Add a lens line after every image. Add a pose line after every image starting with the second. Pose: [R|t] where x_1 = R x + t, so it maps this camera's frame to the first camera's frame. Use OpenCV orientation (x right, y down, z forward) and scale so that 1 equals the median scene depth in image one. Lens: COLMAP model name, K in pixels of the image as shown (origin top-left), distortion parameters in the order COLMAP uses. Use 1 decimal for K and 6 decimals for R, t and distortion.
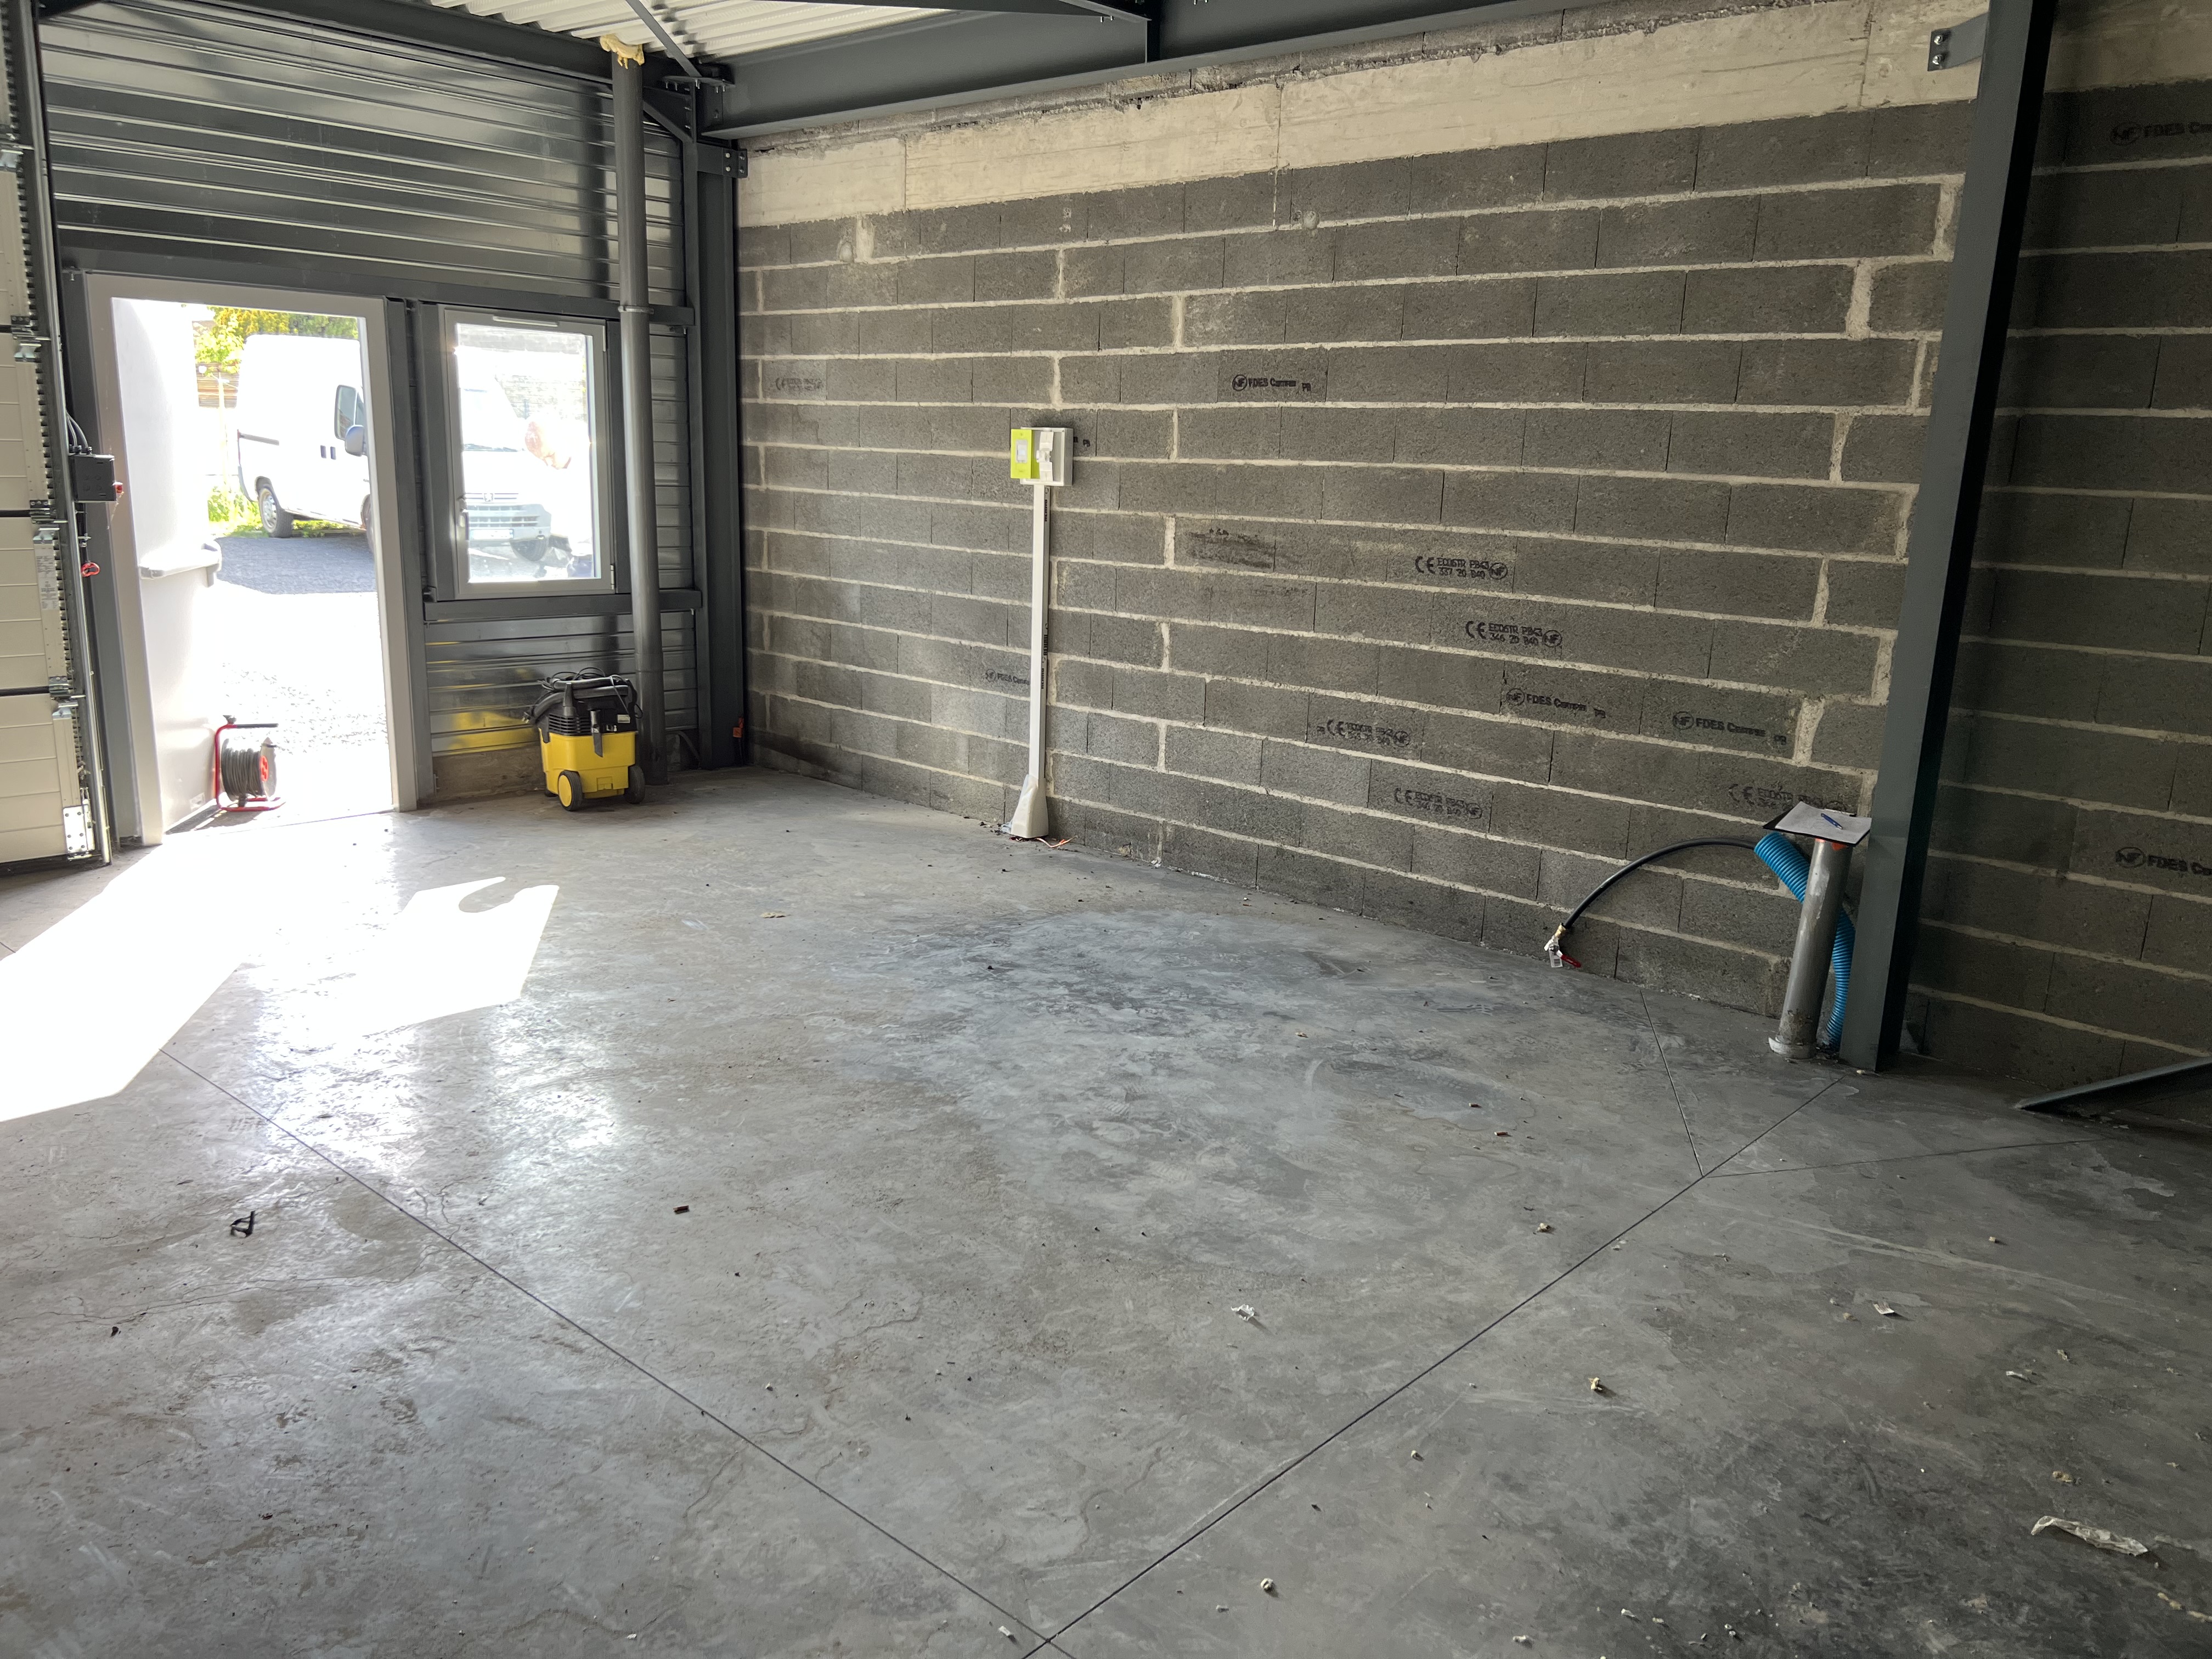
lens RADIAL K [[1641.0, 0, 1104.7], [0, 1641.0, 849.8], [0, 0, 1]] dist [0.078797, -0.180342]
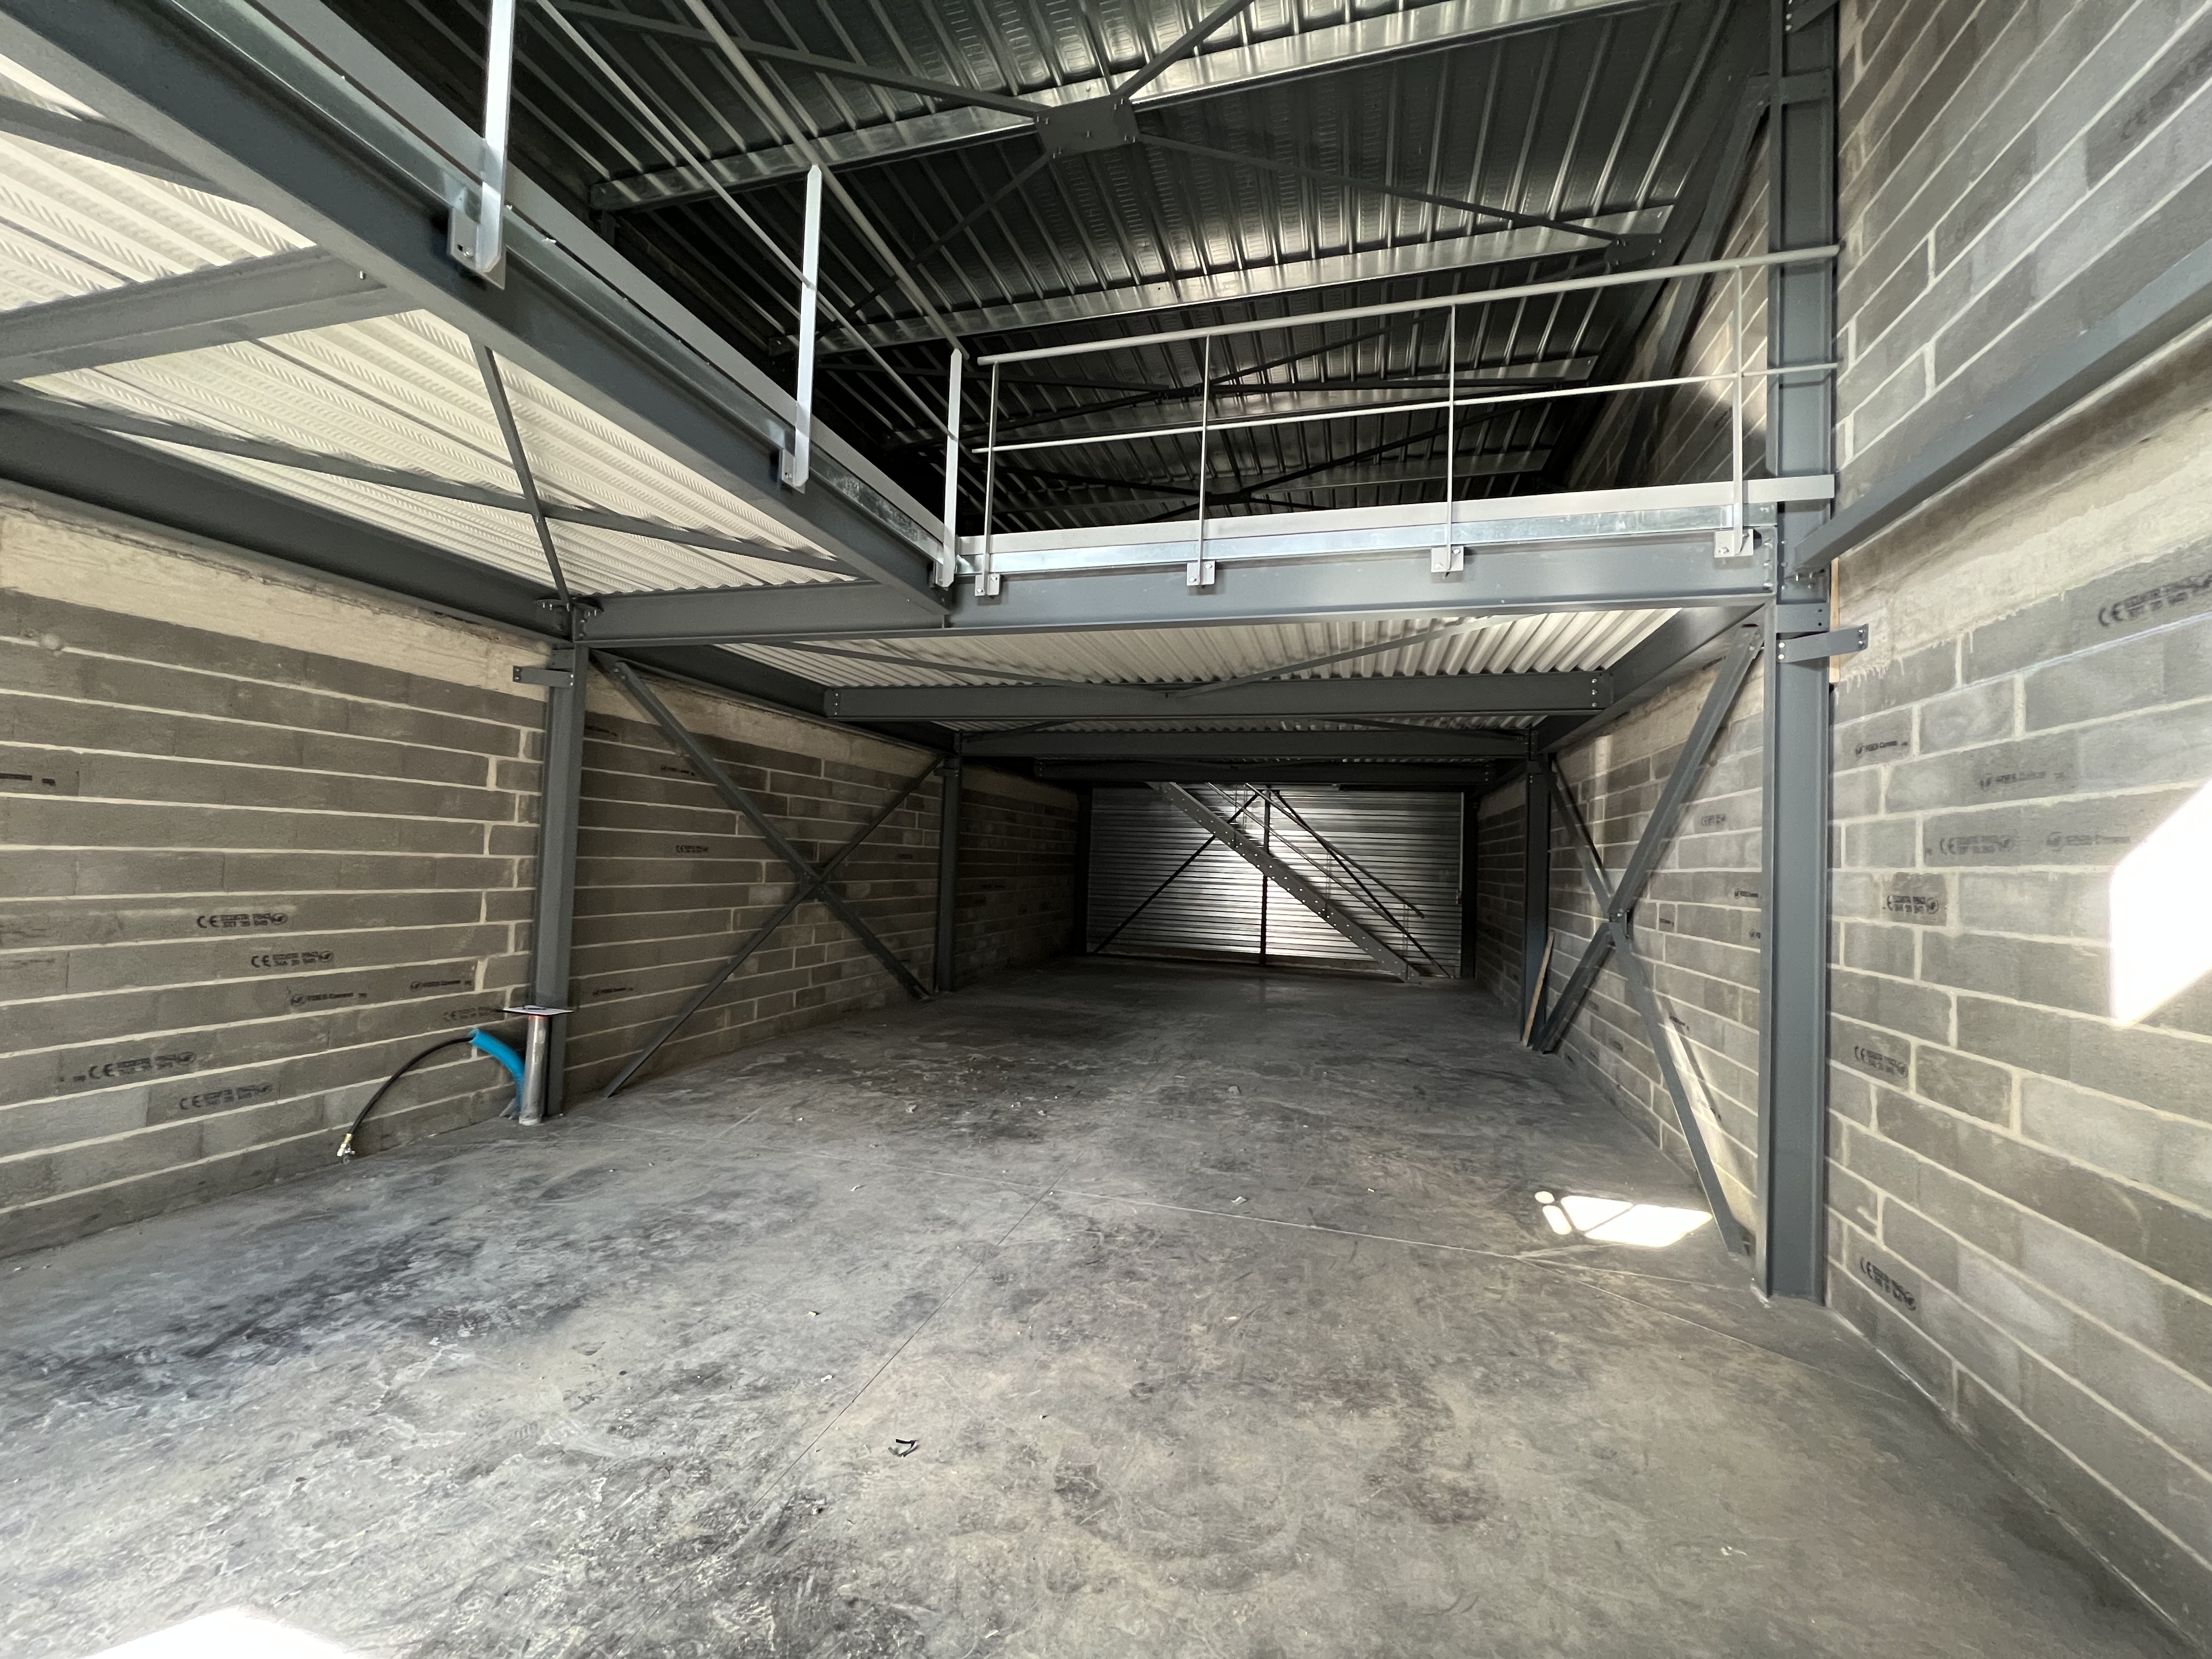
lens RADIAL K [[882.4, 0, 1106.0], [0, 882.4, 829.5], [0, 0, 1]] dist [0.002422, -0.000272]
pose [[-0.445861, -0.020578, 0.894866, -0.693662], [0.156073, 0.982634, 0.100359, -0.185882], [-0.881390, 0.184411, -0.434906, 0.598423]]
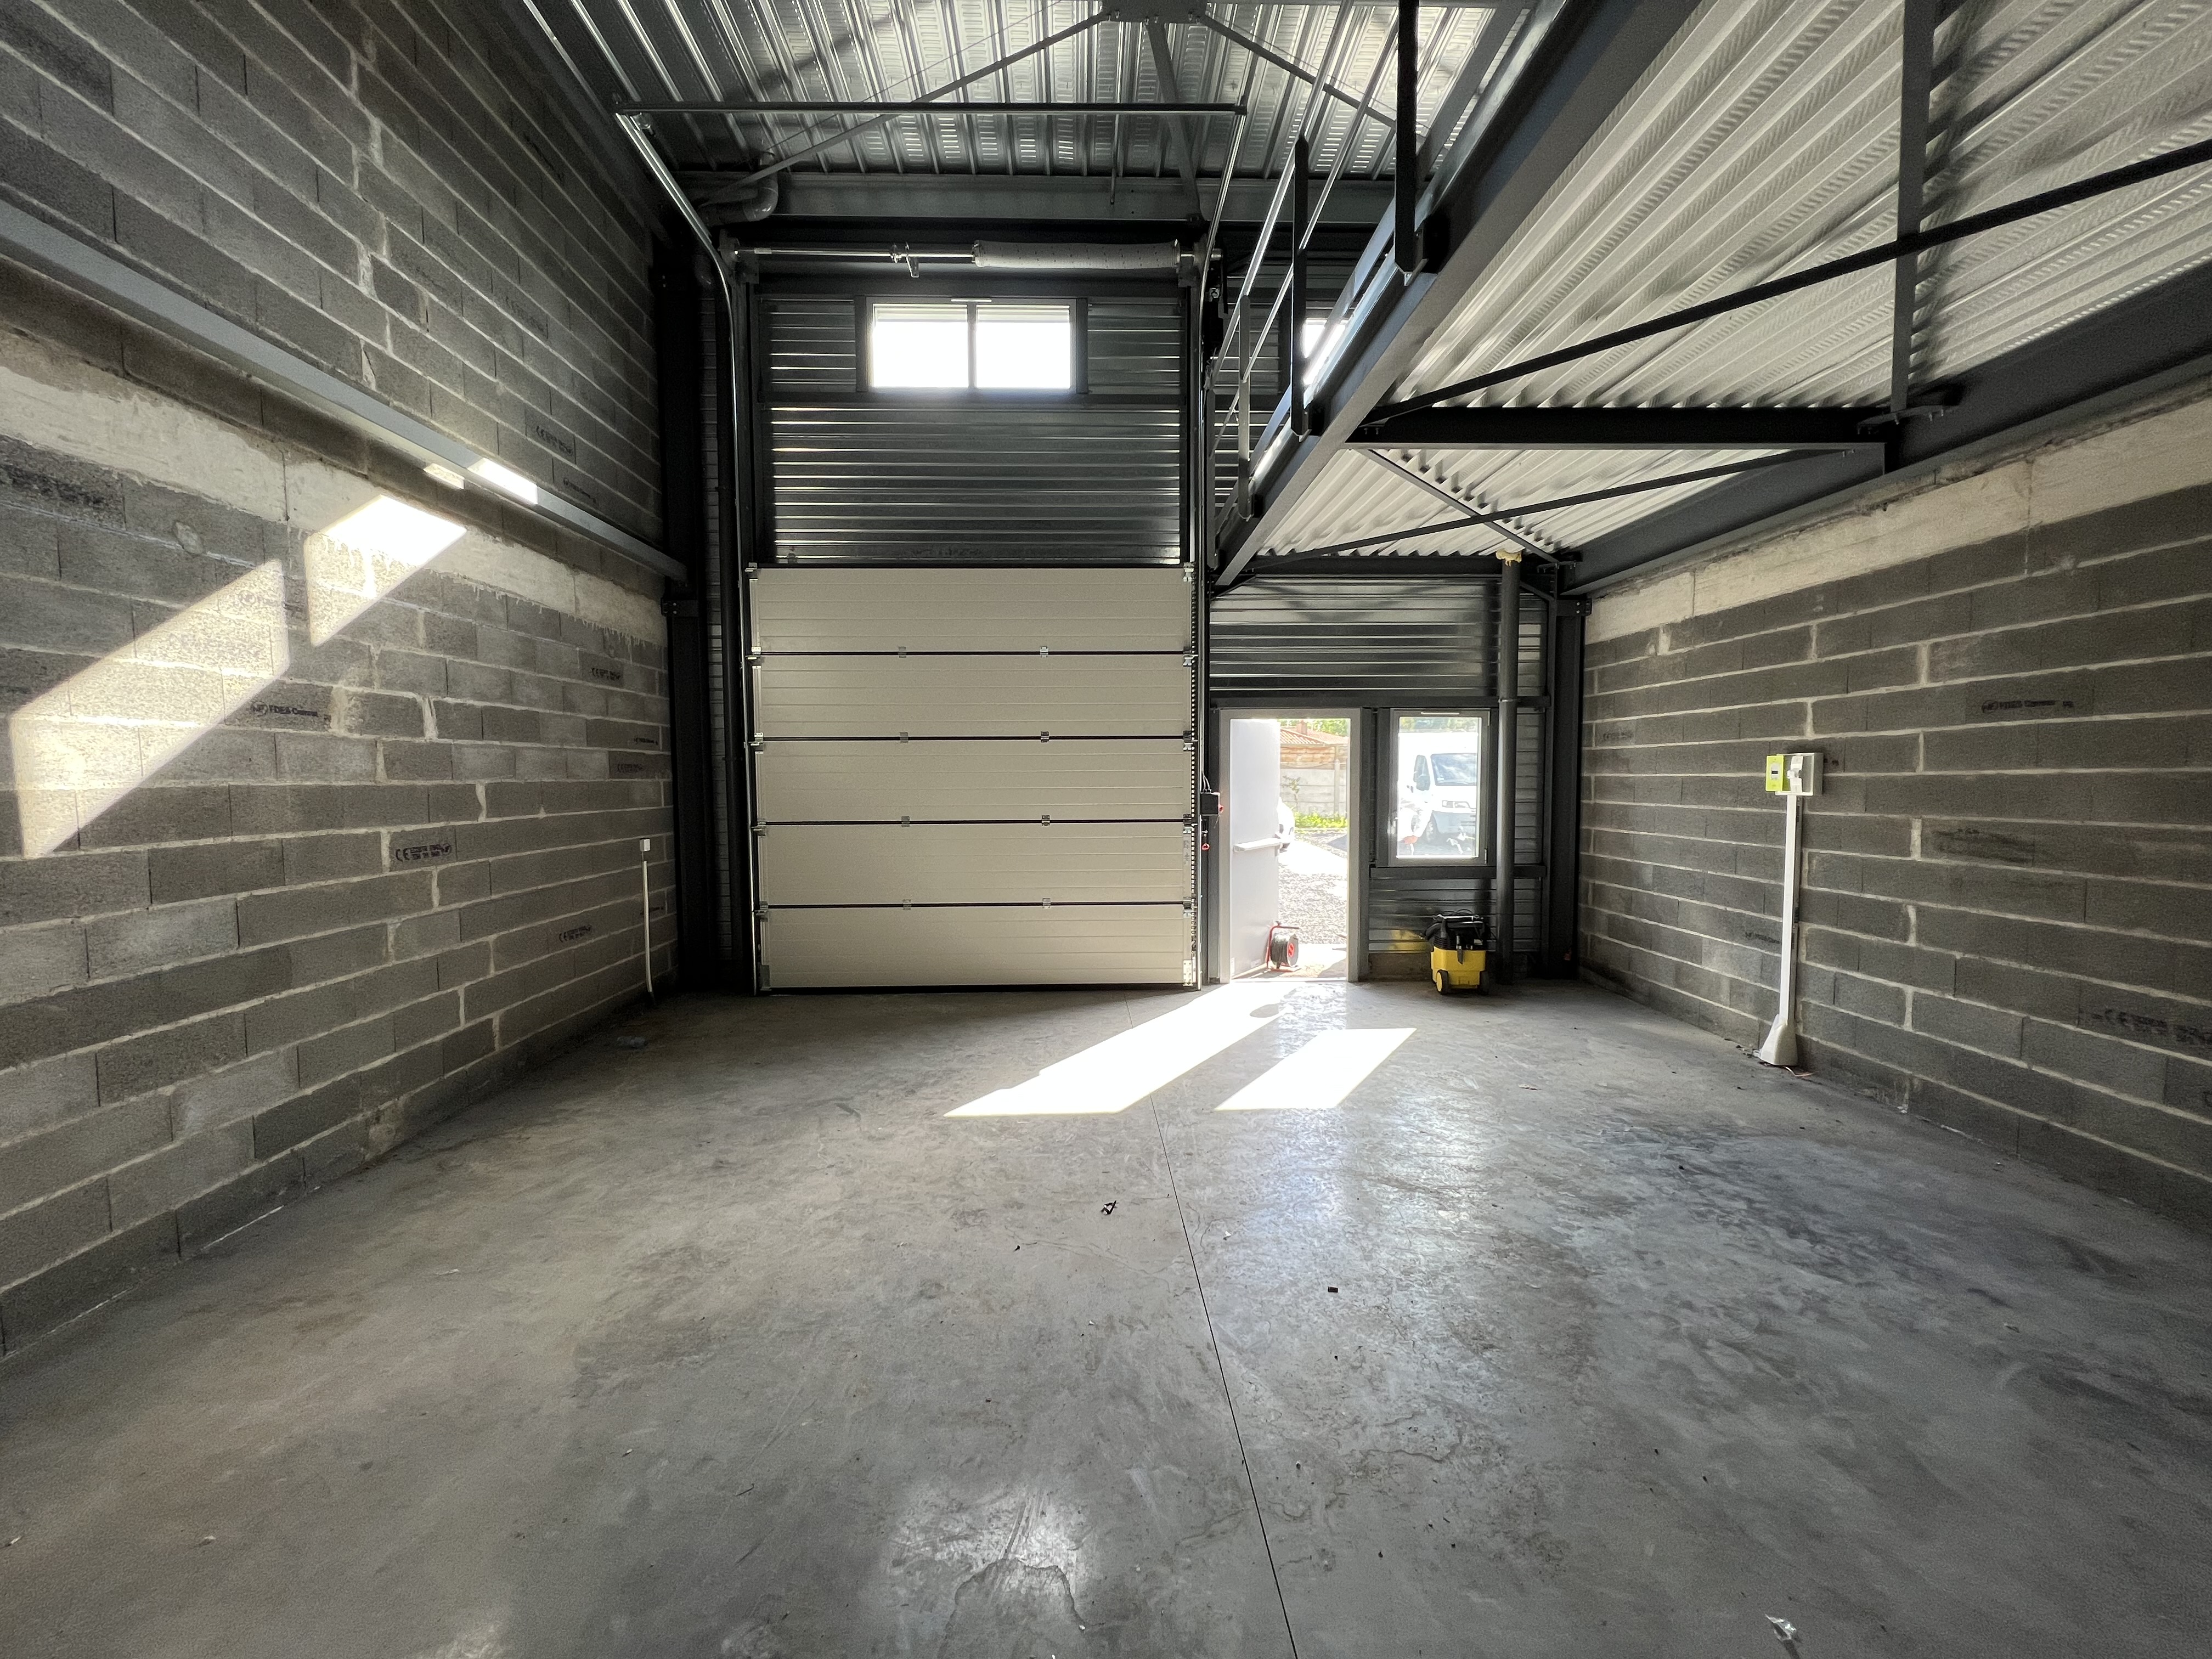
lens RADIAL K [[882.4, 0, 1106.0], [0, 882.4, 829.5], [0, 0, 1]] dist [0.002422, -0.000272]
pose [[0.696179, 0.003230, -0.717861, 0.093726], [-0.136926, 0.982228, -0.128372, -0.031025], [0.704689, 0.187664, 0.684248, 0.144432]]
